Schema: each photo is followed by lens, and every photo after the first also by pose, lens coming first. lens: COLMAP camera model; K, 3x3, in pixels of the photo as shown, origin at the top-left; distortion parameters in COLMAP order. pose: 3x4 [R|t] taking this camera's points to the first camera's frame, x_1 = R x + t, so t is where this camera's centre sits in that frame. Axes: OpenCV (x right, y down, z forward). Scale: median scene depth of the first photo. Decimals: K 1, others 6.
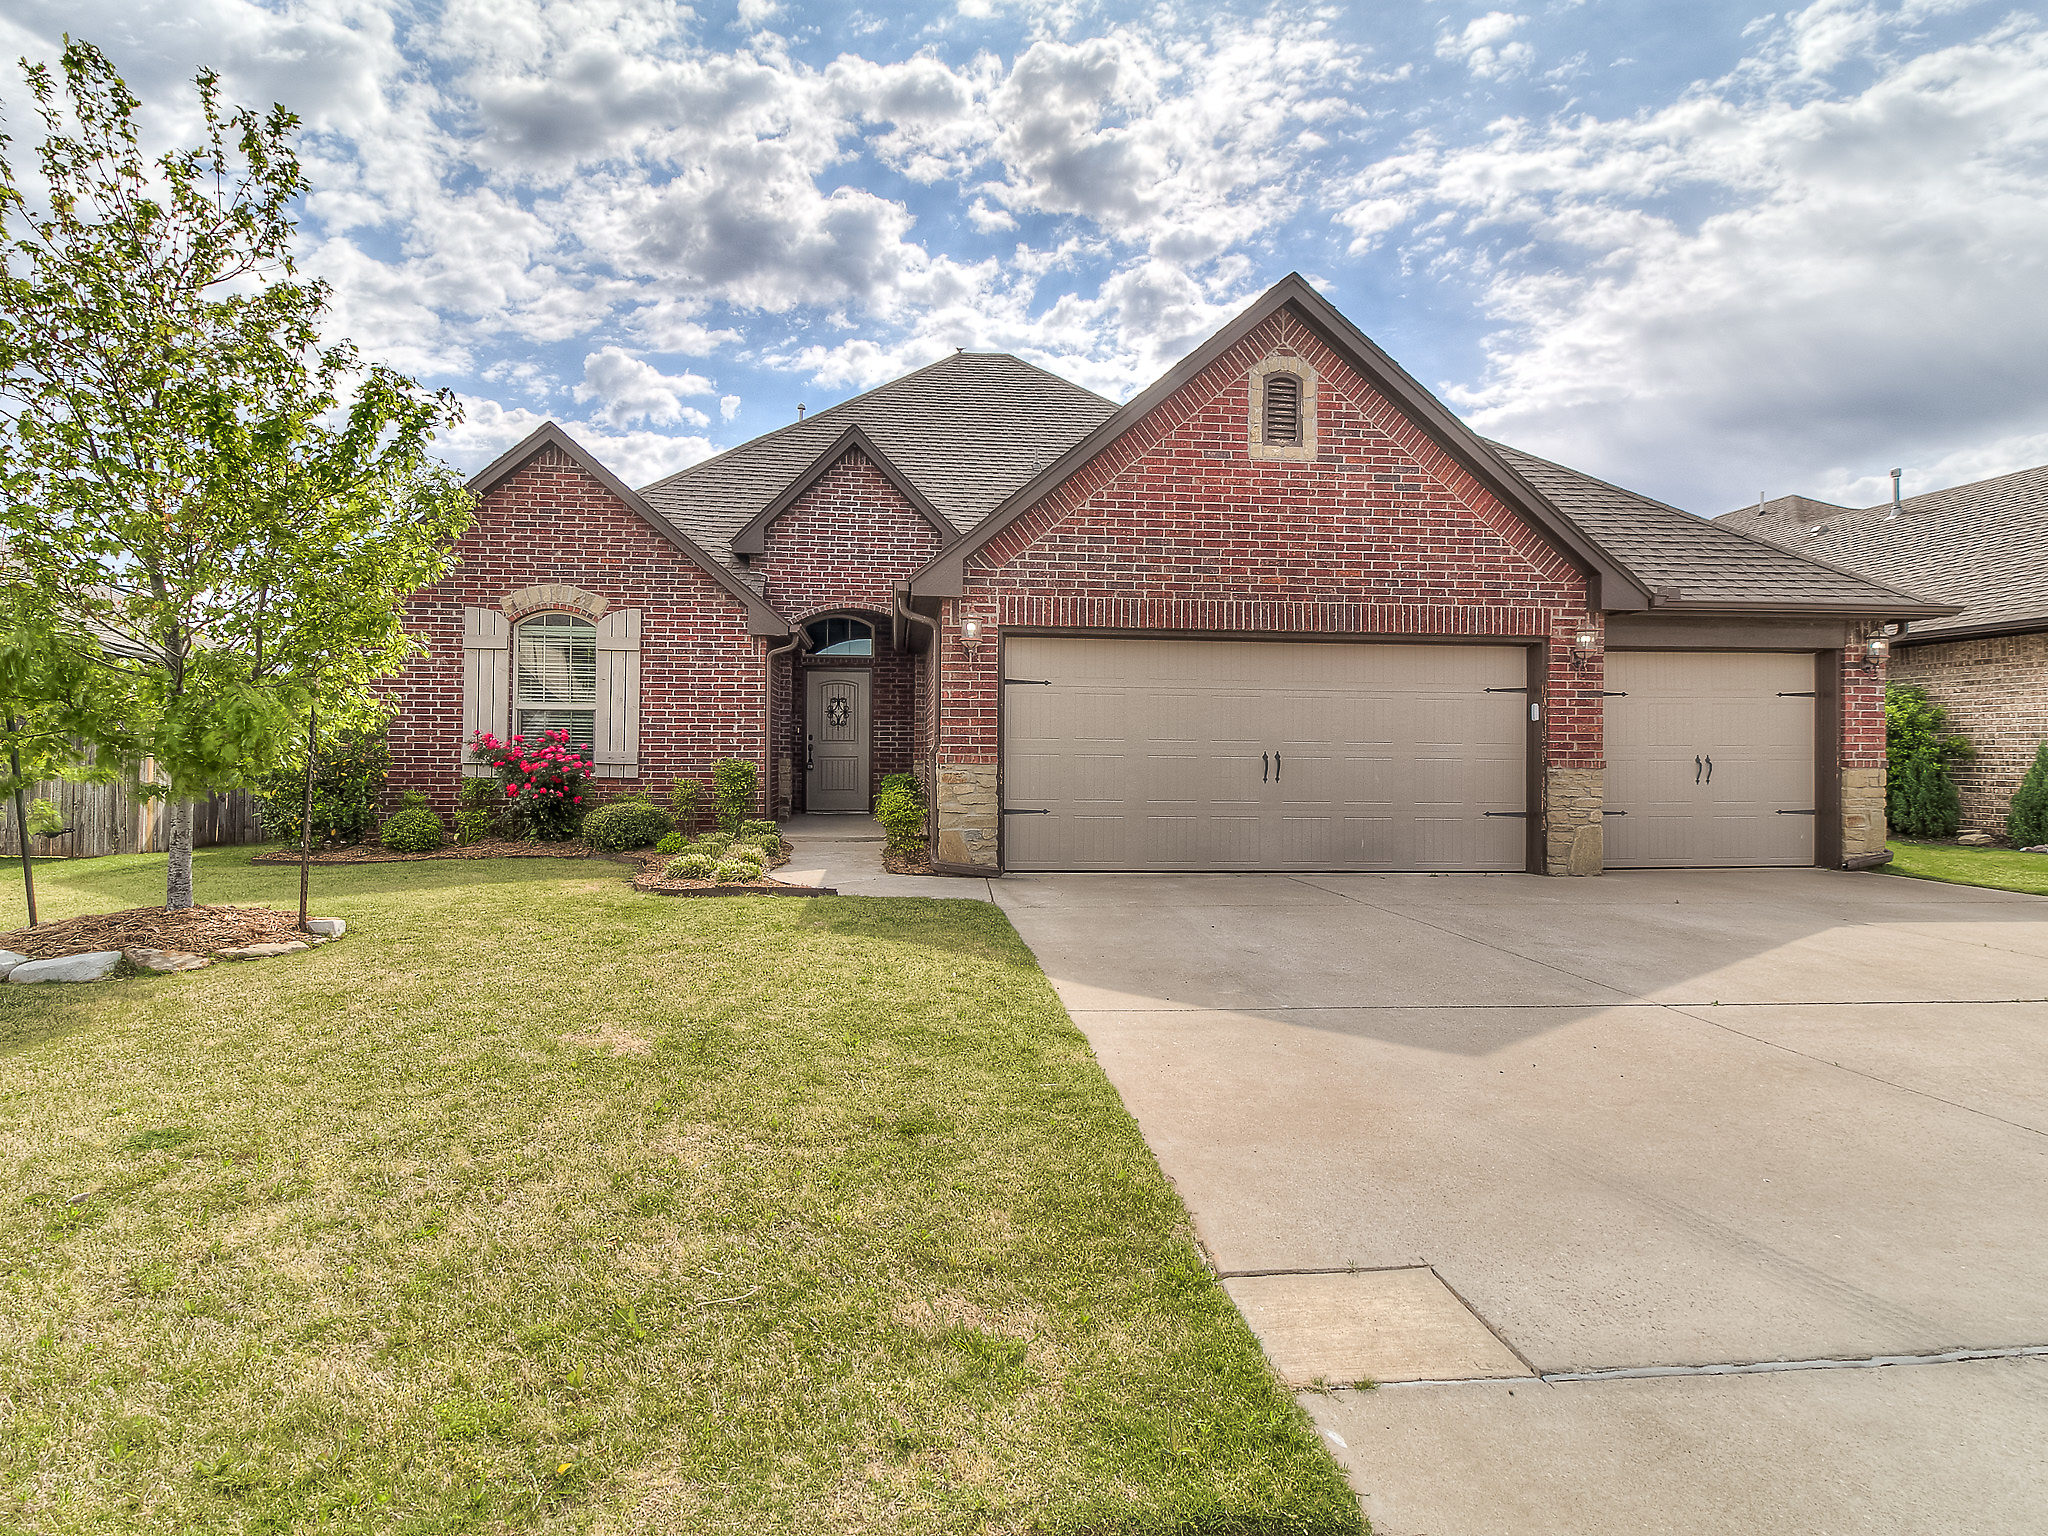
lens RADIAL K [[1065.6, 0, 1015.9], [0, 1065.6, 743.7], [0, 0, 1]] dist [0.006610, -0.000247]
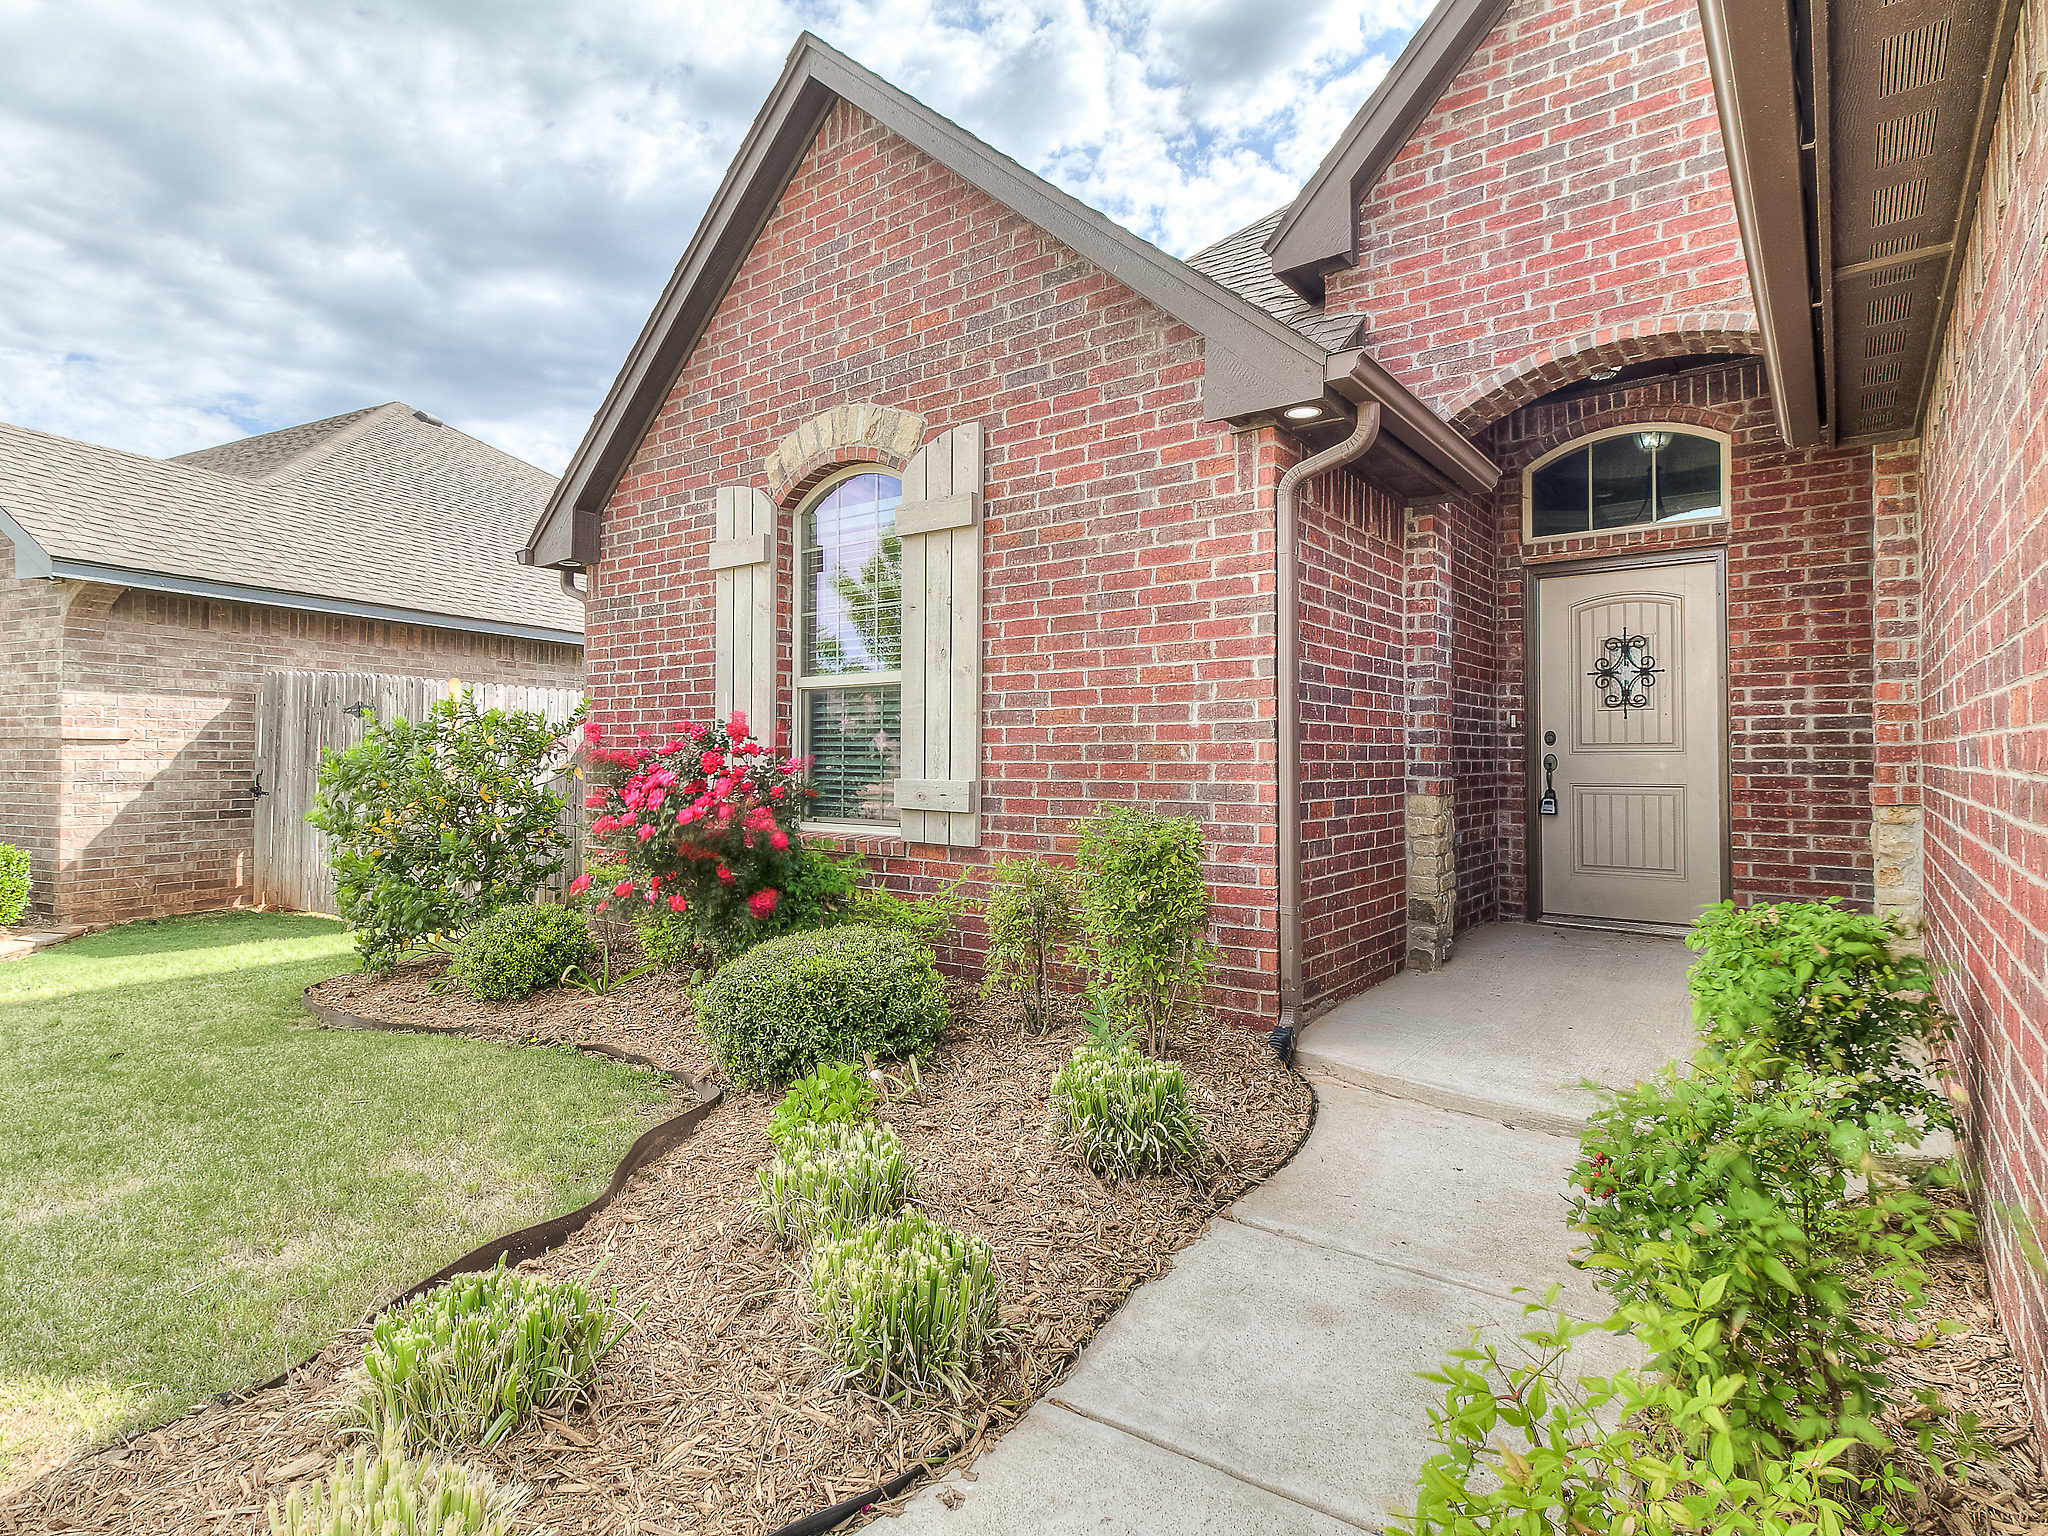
lens RADIAL K [[1065.6, 0, 1015.9], [0, 1065.6, 743.7], [0, 0, 1]] dist [0.006610, -0.000247]
pose [[0.713867, -0.014561, -0.700130, -0.083679], [0.010389, 0.999894, -0.010203, -0.002811], [0.700205, 0.000010, 0.713942, 0.911179]]
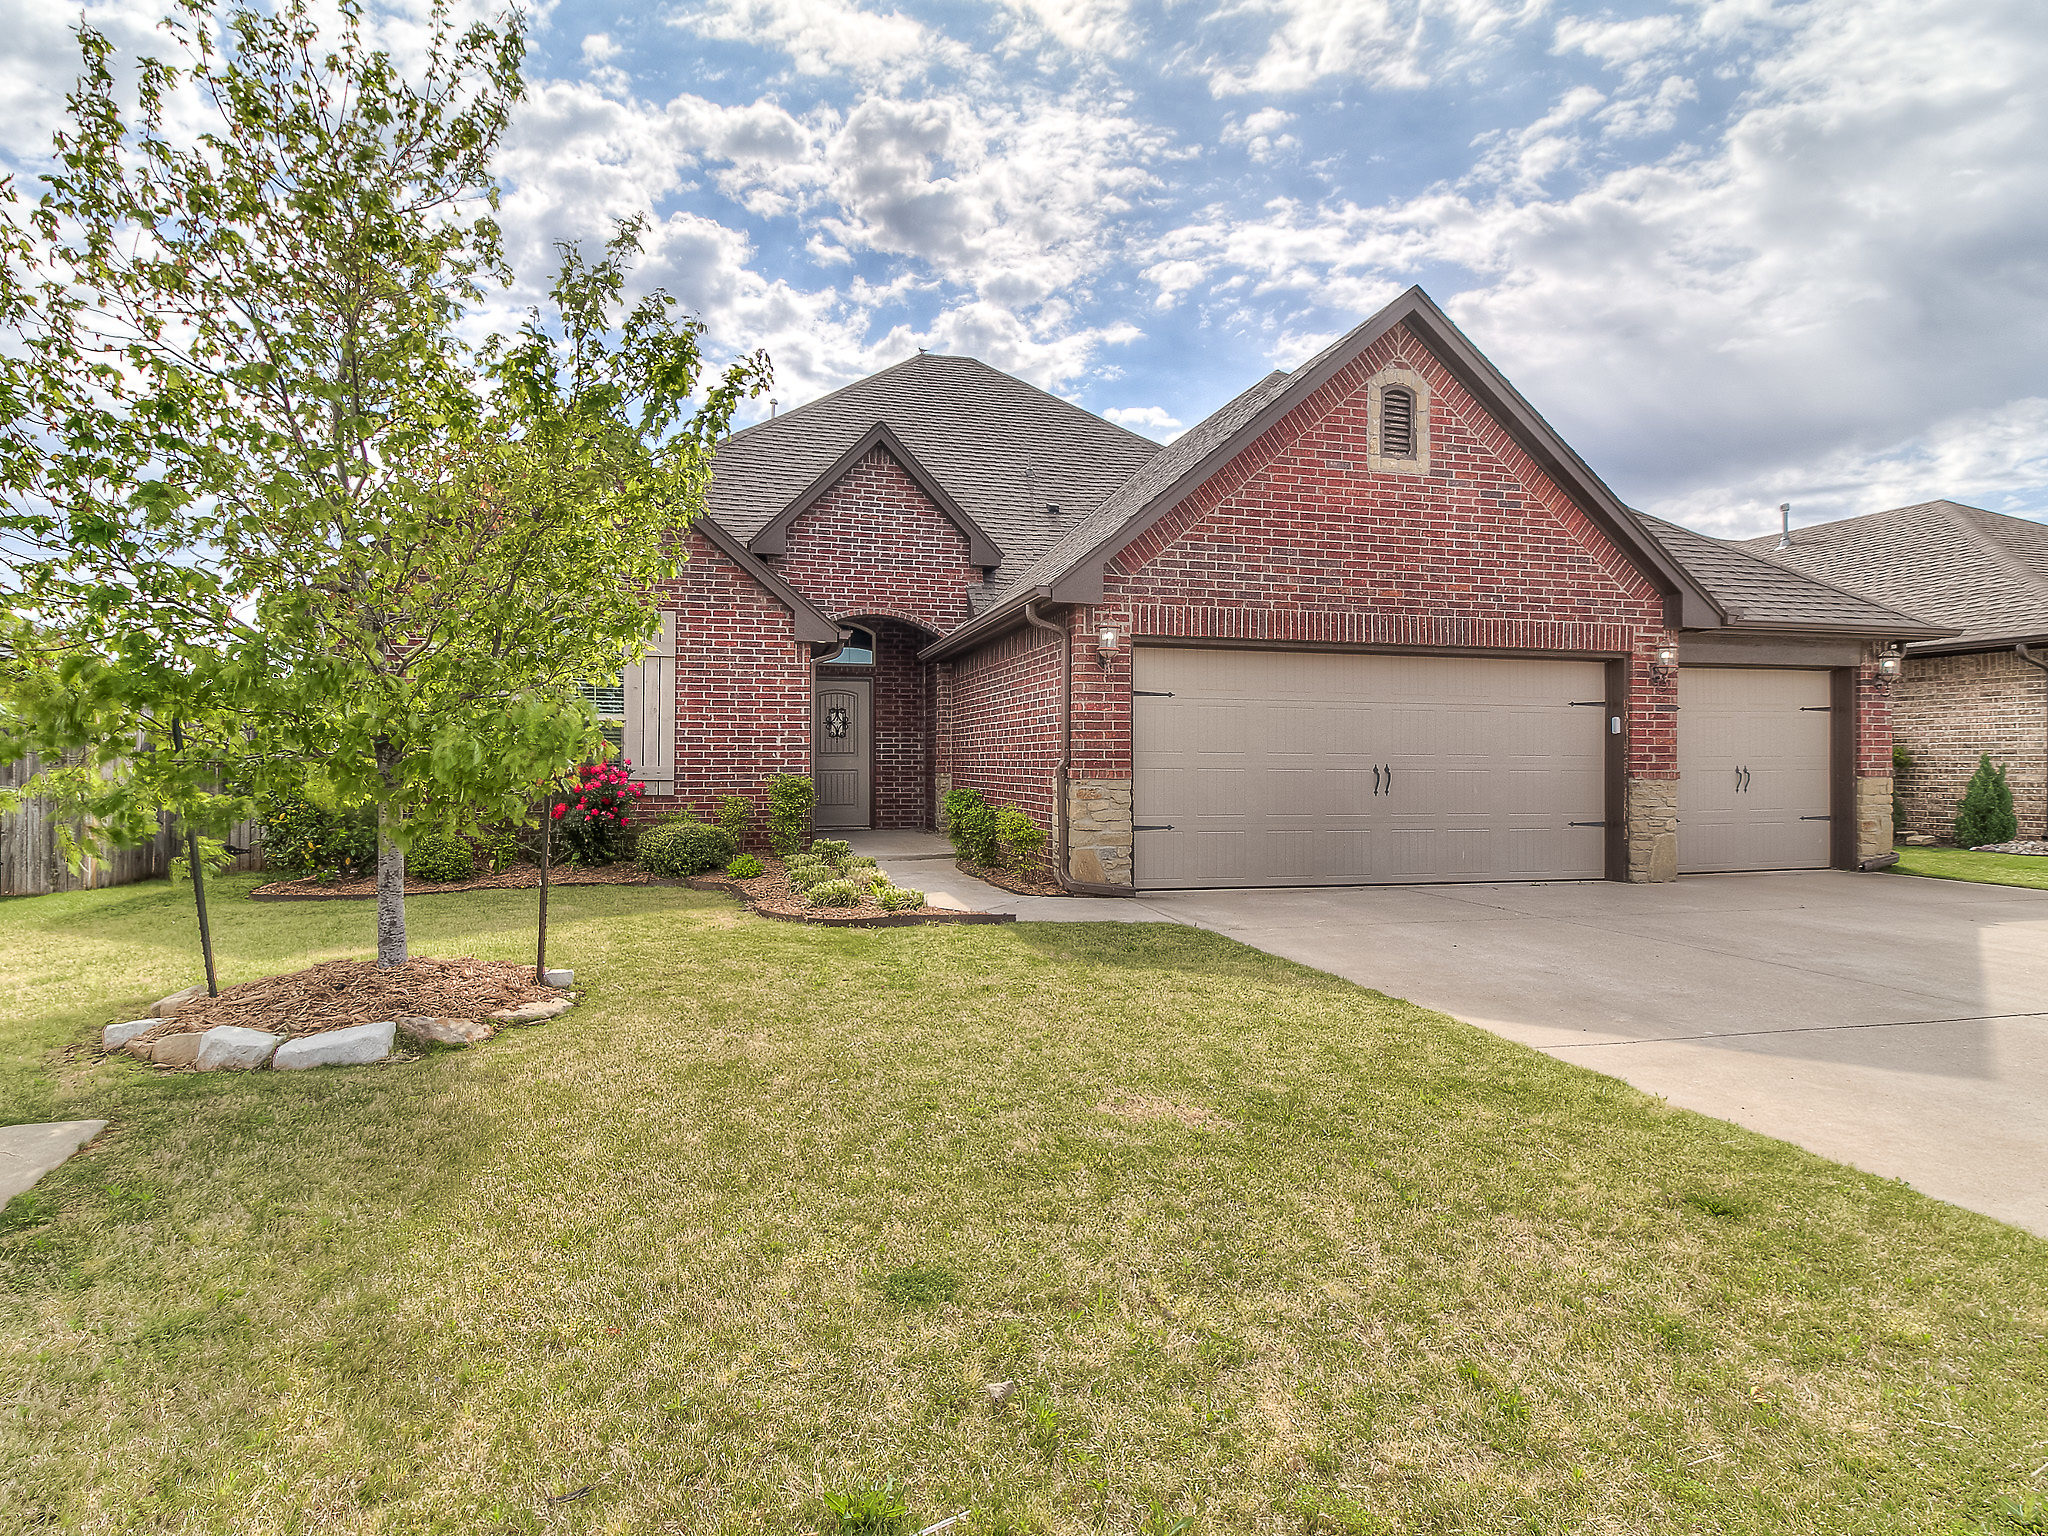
lens RADIAL K [[1053.1, 0, 1001.7], [0, 1053.1, 760.3], [0, 0, 1]] dist [0.004755, 0.000404]
pose [[0.989298, -0.003863, 0.145856, -0.259229], [0.002834, 0.999970, 0.007261, -0.004754], [-0.145880, -0.006770, 0.989279, 0.073778]]
